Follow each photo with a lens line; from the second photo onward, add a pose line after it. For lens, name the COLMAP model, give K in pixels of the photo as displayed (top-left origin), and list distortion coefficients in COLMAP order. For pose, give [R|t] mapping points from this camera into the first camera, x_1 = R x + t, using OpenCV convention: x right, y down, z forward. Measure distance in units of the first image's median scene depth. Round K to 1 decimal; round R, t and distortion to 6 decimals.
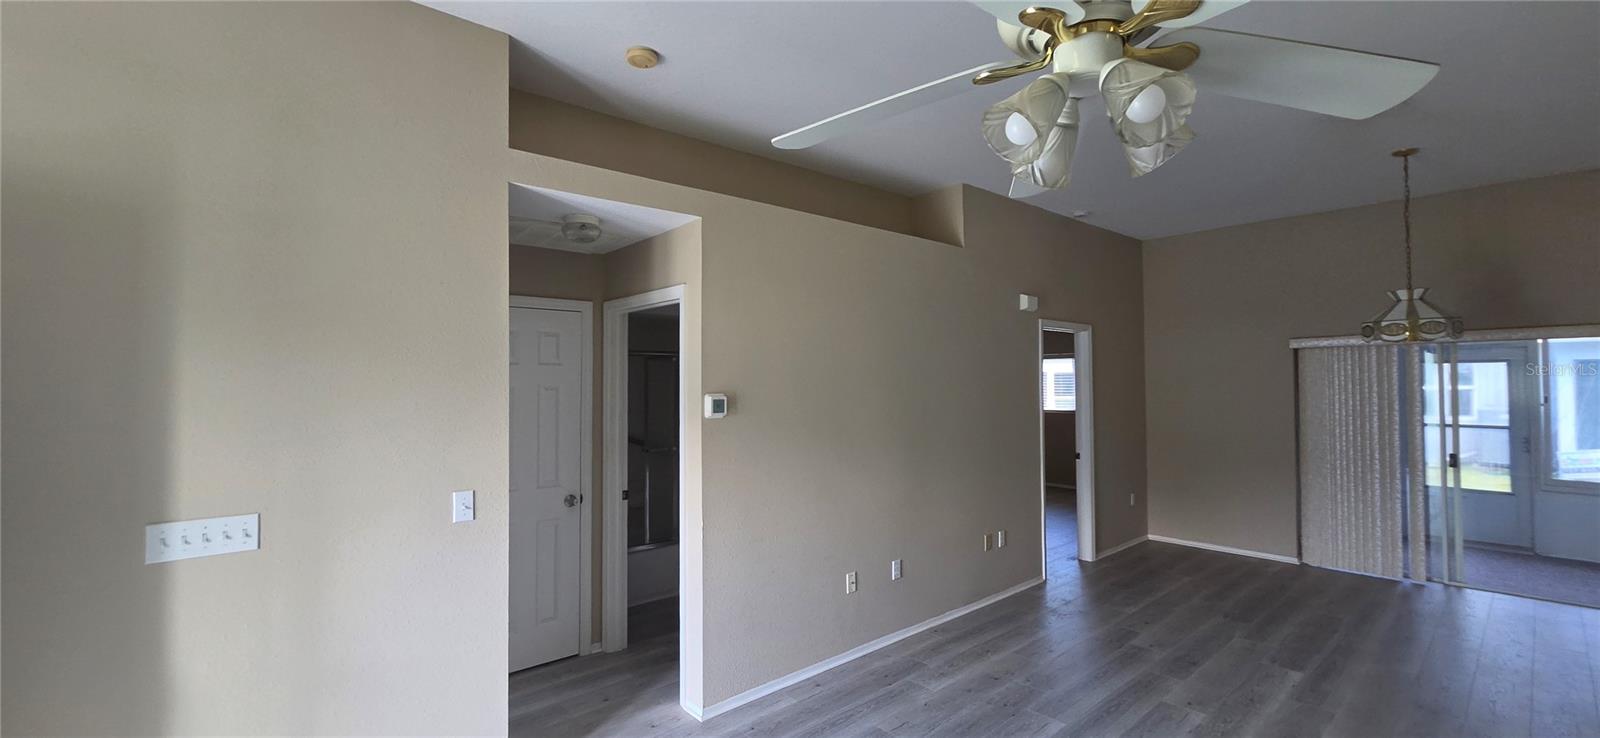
lens RADIAL K [[655.7, 0, 799.9], [0, 655.7, 366.1], [0, 0, 1]] dist [0.001837, 0.000554]
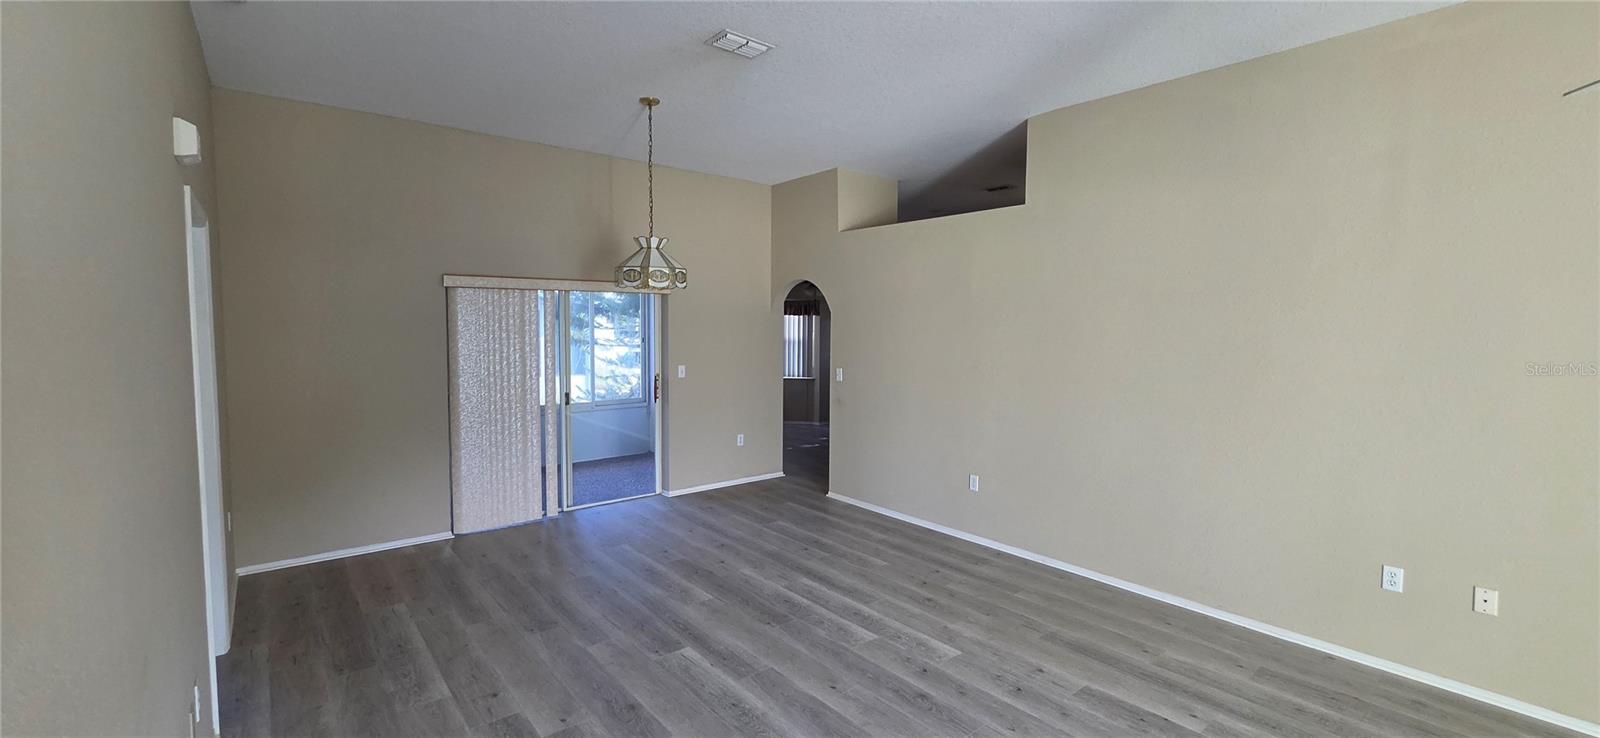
lens RADIAL K [[655.7, 0, 799.9], [0, 655.7, 366.1], [0, 0, 1]] dist [0.001837, 0.000554]
pose [[0.035360, -0.057266, 0.997733, -0.100170], [-0.030163, 0.997841, 0.058341, 0.015900], [-0.998919, -0.032158, 0.033557, 0.700311]]
